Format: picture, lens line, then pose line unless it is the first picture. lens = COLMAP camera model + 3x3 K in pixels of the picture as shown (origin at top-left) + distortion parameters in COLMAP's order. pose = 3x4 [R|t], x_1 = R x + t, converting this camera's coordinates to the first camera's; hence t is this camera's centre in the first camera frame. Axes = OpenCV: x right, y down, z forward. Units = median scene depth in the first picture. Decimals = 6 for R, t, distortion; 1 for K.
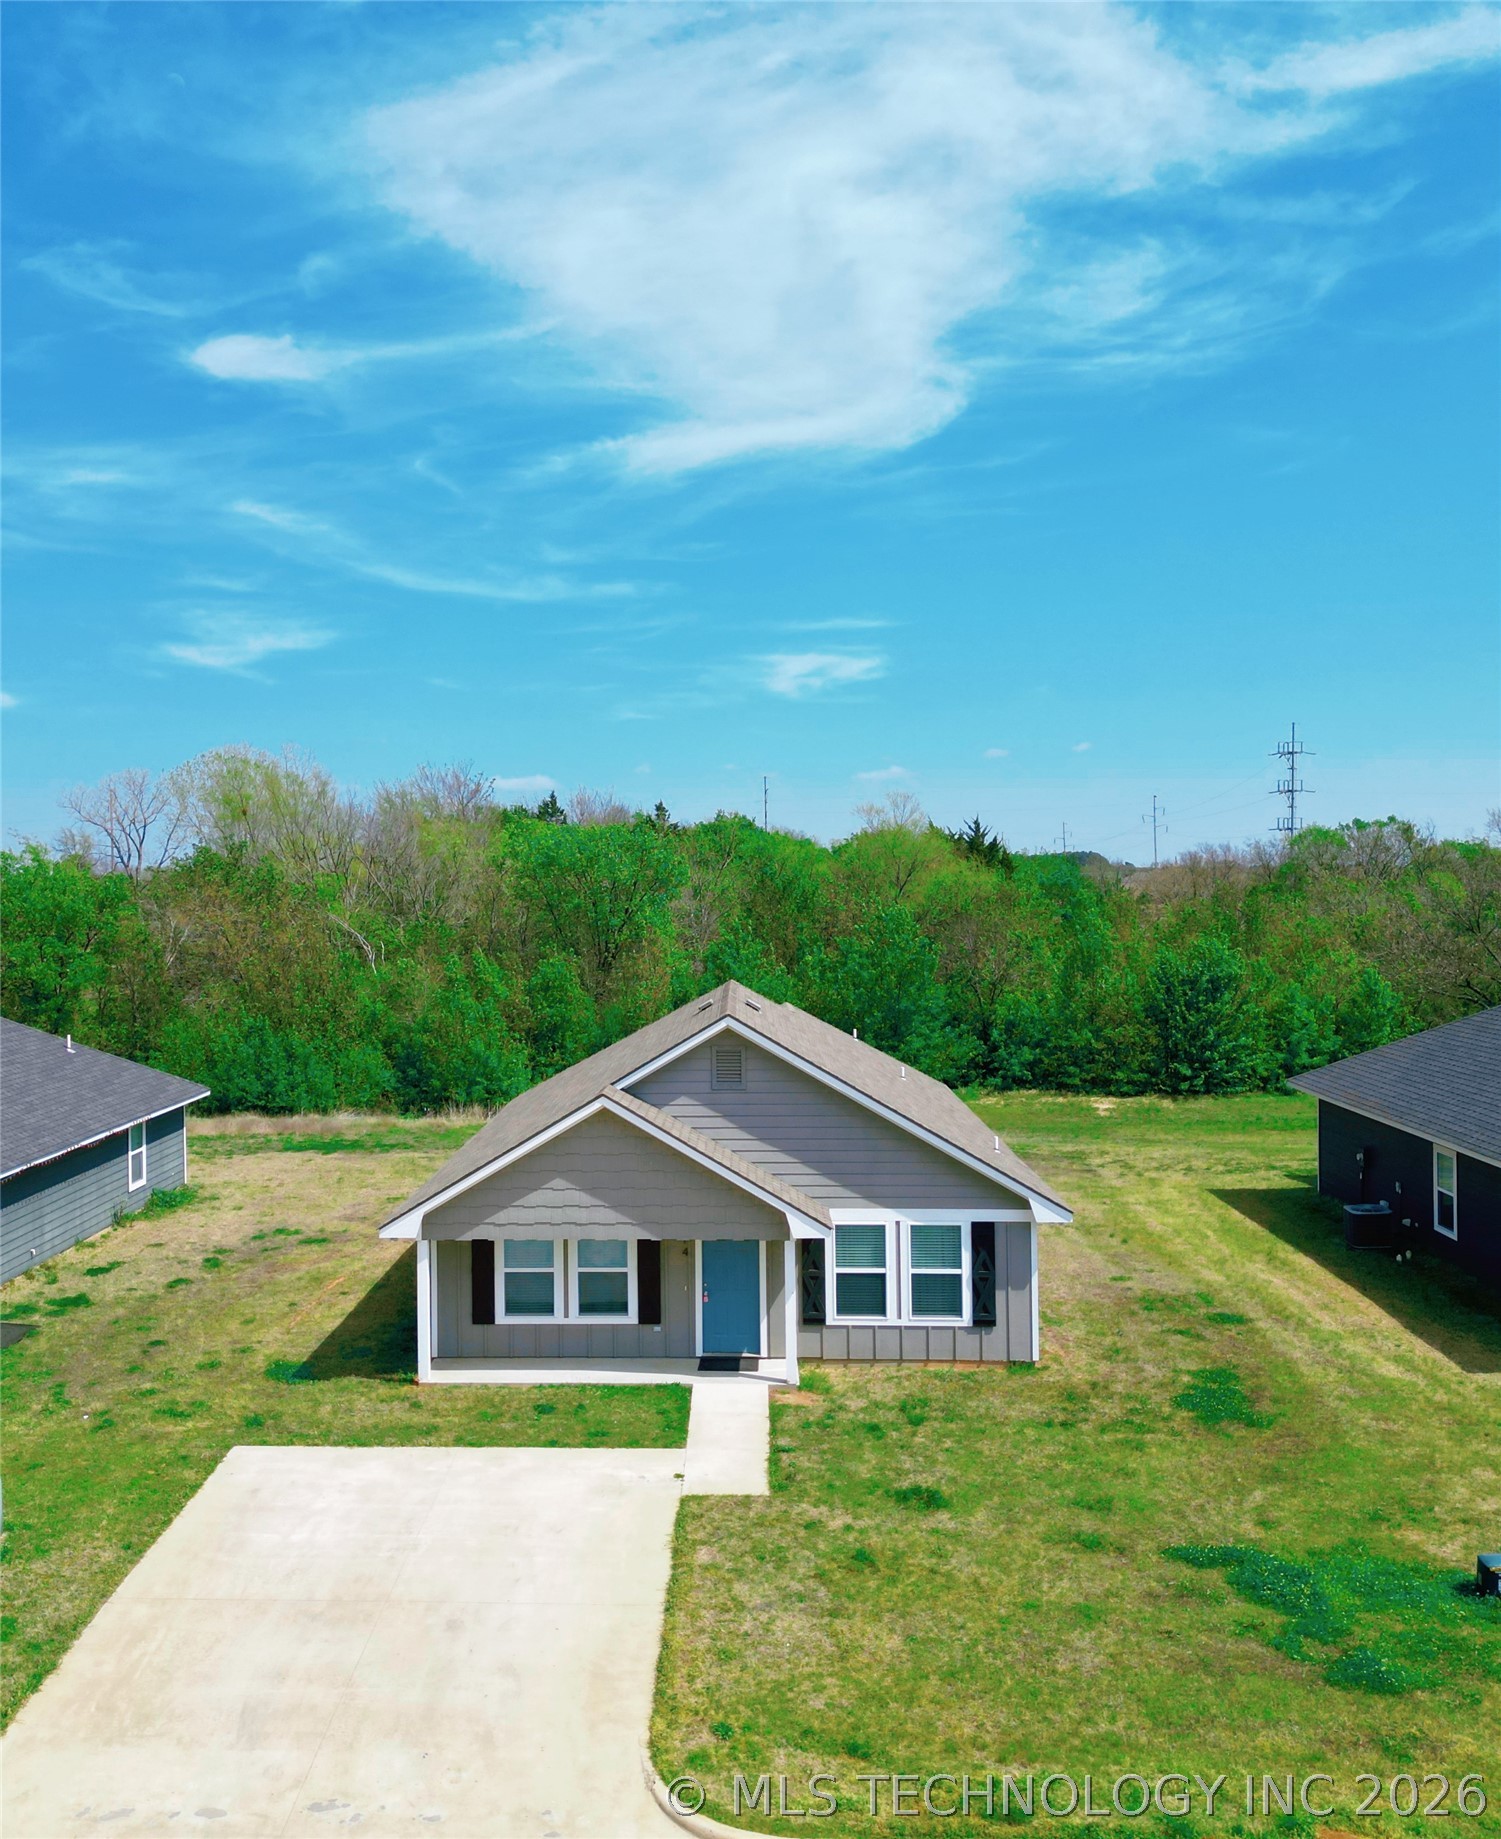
lens RADIAL K [[1805.2, 0, 648.2], [0, 1805.2, 895.8], [0, 0, 1]] dist [0.043540, 0.000000]
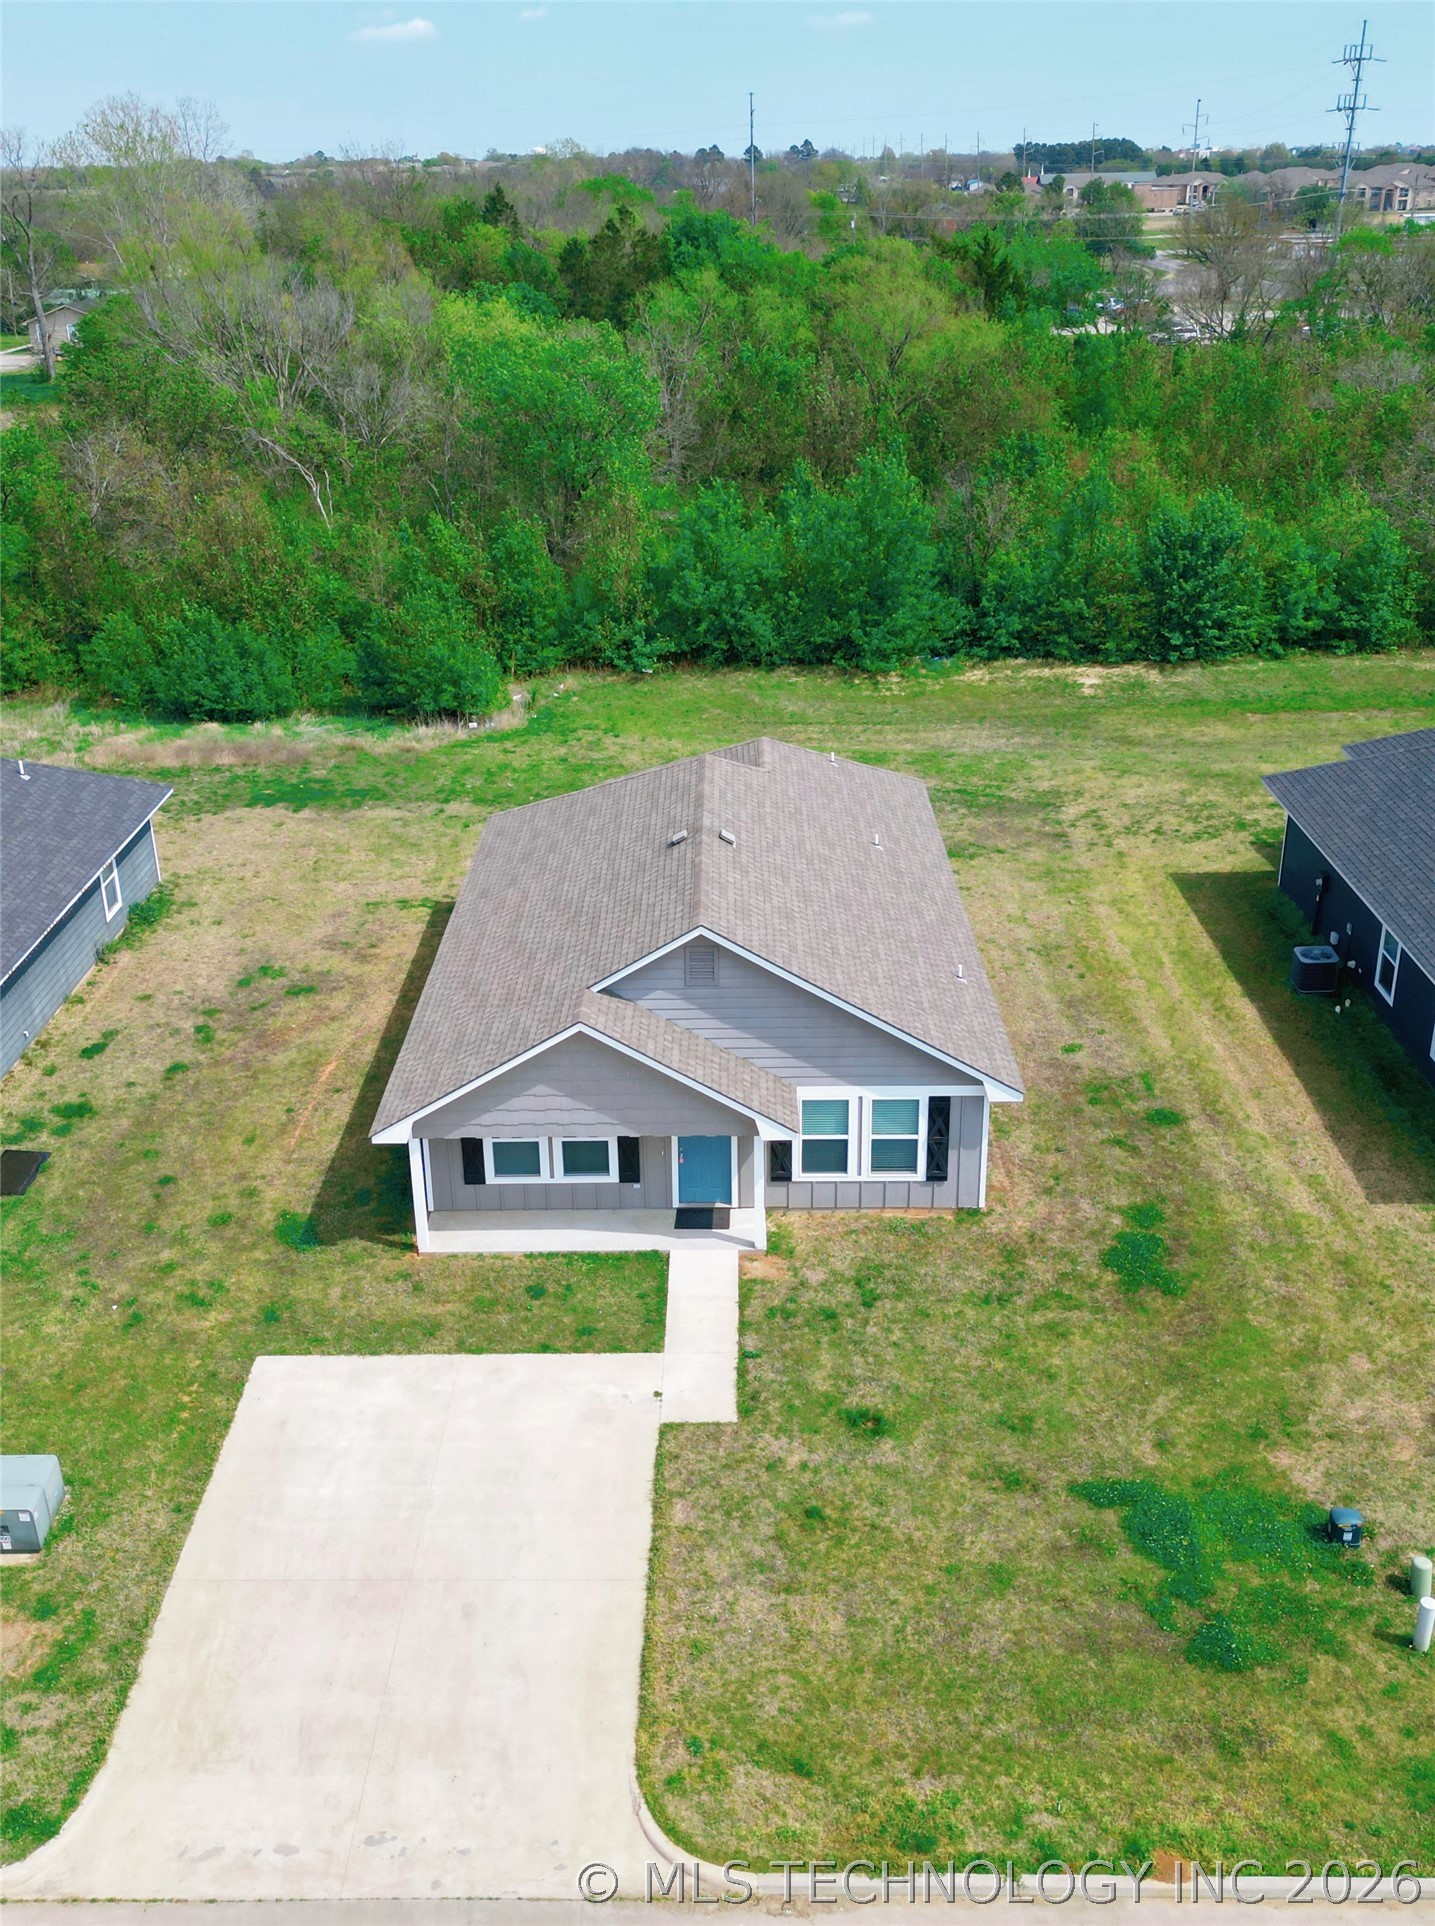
lens RADIAL K [[1902.6, 0, 698.0], [0, 1902.6, 960.6], [0, 0, 1]] dist [0.066918, 0.000000]
pose [[0.999207, -0.021295, 0.033643, 0.006977], [0.005828, 0.914082, 0.405487, -0.368000], [-0.039387, -0.404970, 0.913481, 0.015633]]
